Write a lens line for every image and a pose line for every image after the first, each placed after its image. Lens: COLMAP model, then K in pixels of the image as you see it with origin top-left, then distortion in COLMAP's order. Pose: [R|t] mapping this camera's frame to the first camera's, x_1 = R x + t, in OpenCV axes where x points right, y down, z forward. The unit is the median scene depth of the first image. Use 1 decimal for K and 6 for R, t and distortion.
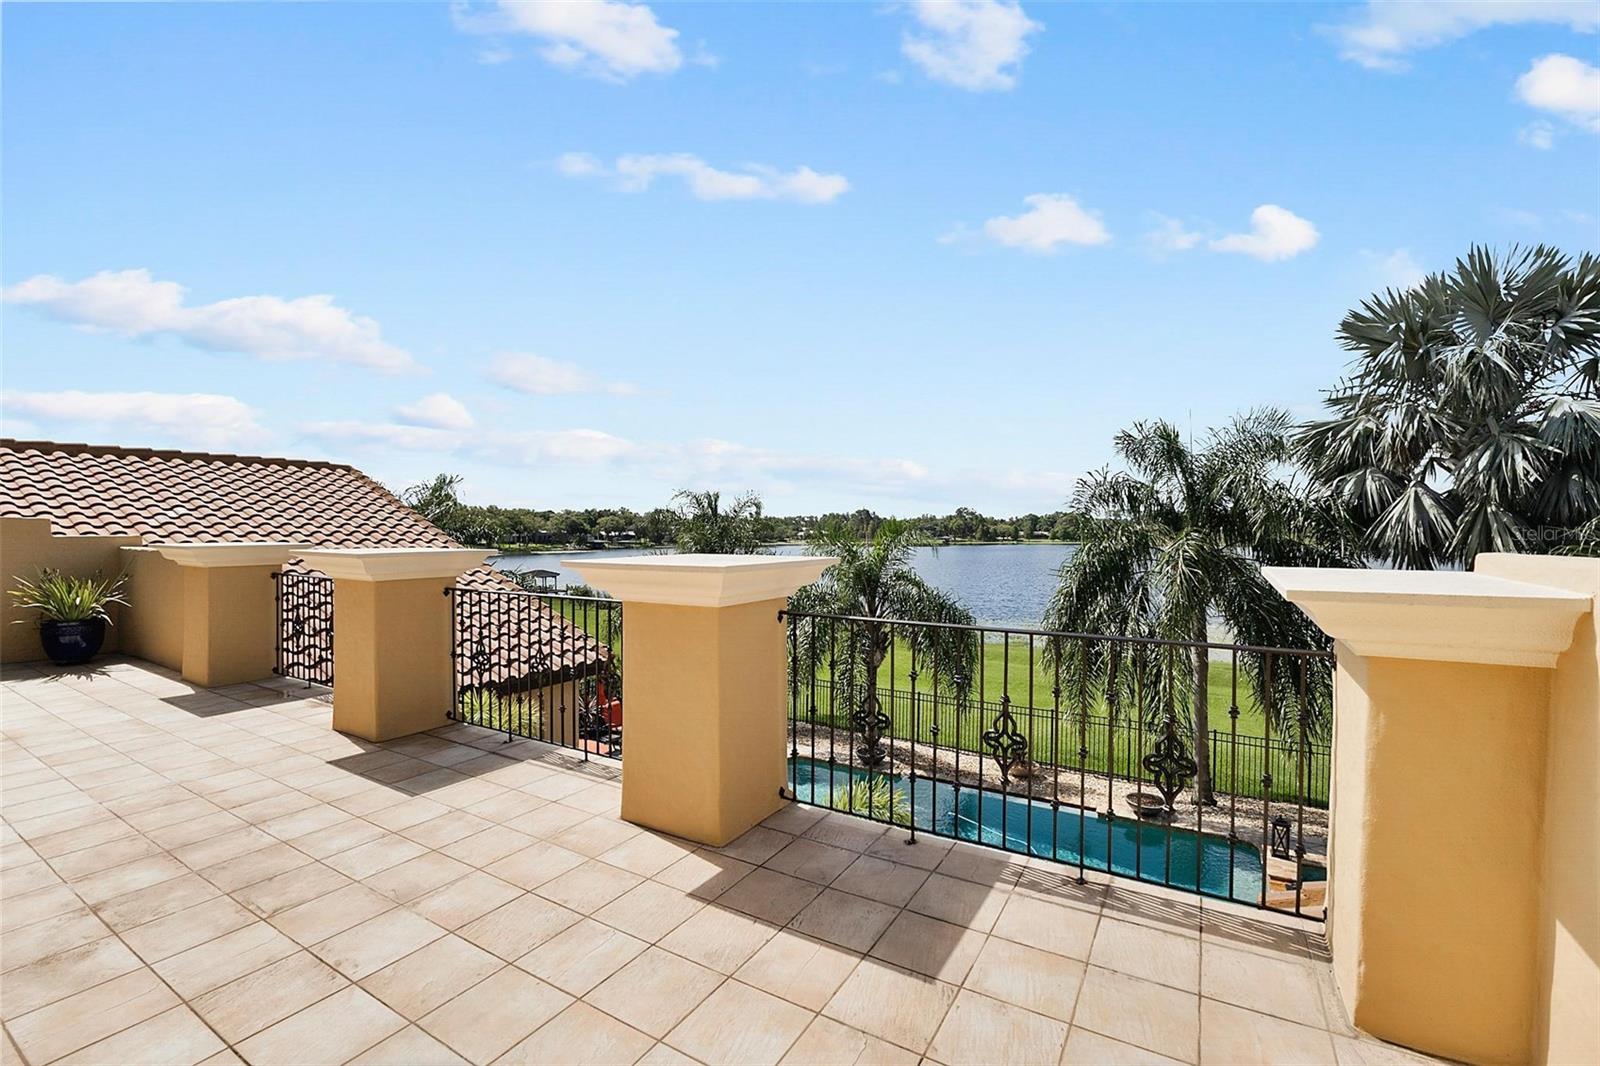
lens RADIAL K [[678.0, 0, 795.8], [0, 678.0, 524.0], [0, 0, 1]] dist [-0.035986, 0.007094]
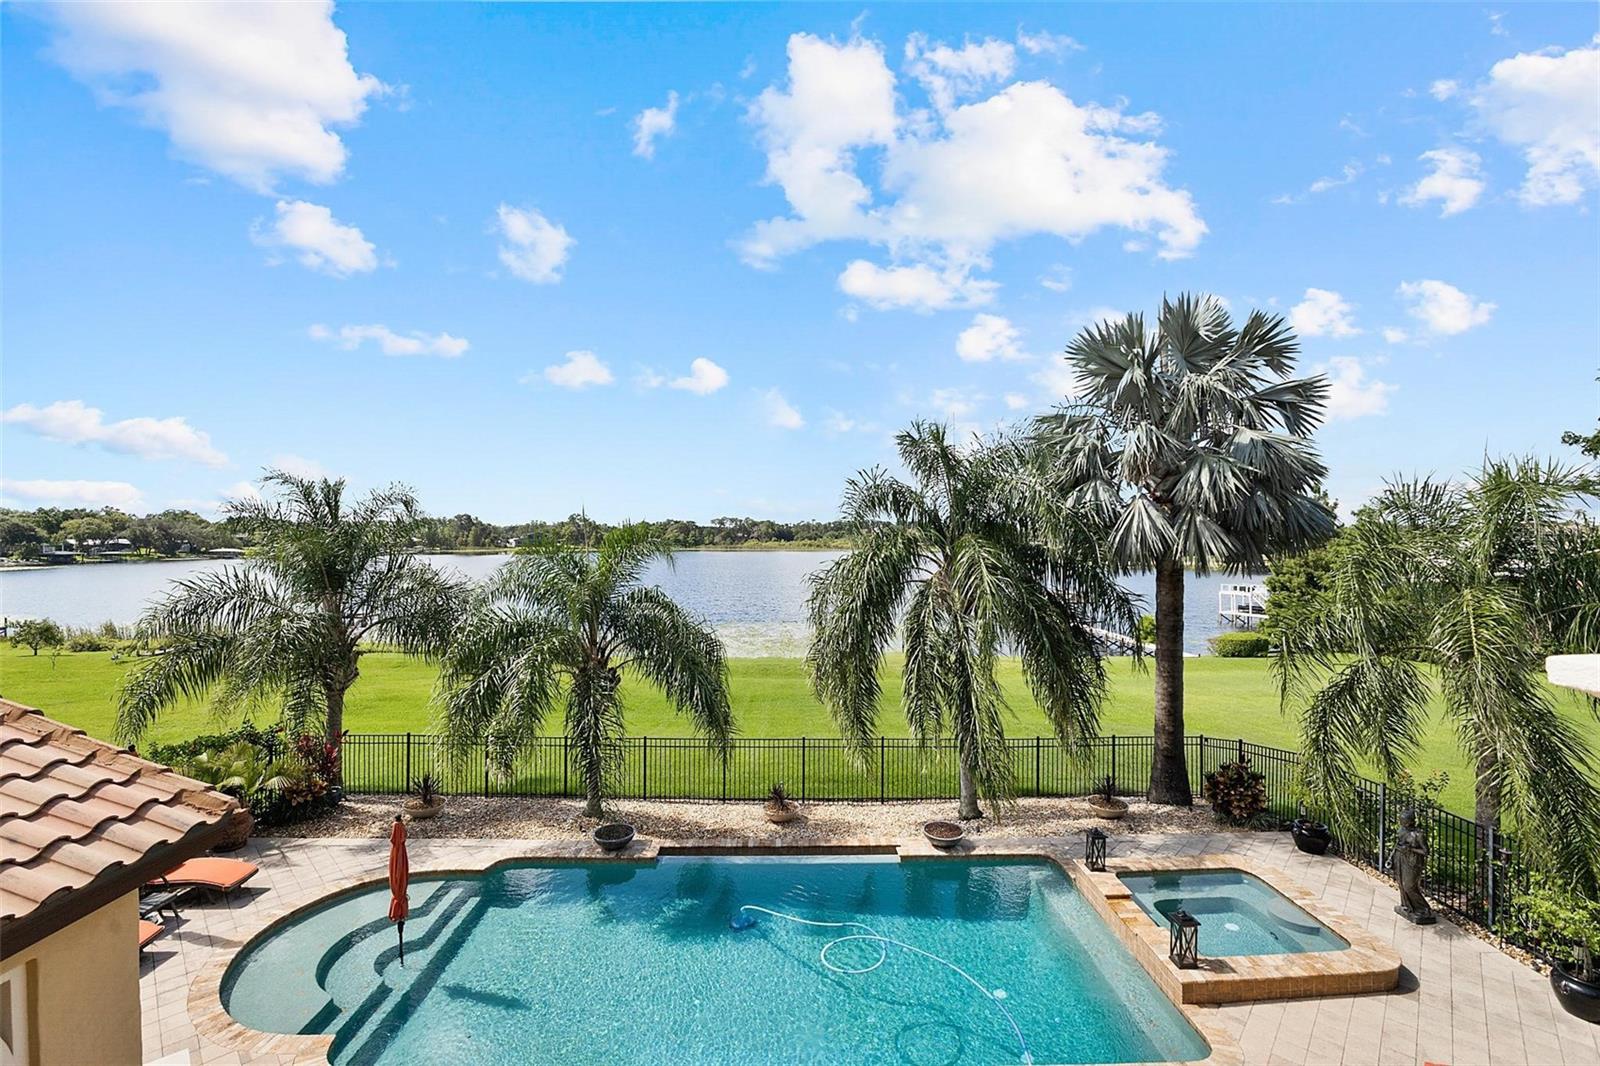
lens RADIAL K [[678.0, 0, 795.8], [0, 678.0, 524.0], [0, 0, 1]] dist [-0.035986, 0.007094]
pose [[0.848502, 0.009274, 0.529111, -0.118814], [-0.003792, 0.999927, -0.011444, 0.002706], [-0.529178, 0.007704, 0.848476, 0.270616]]
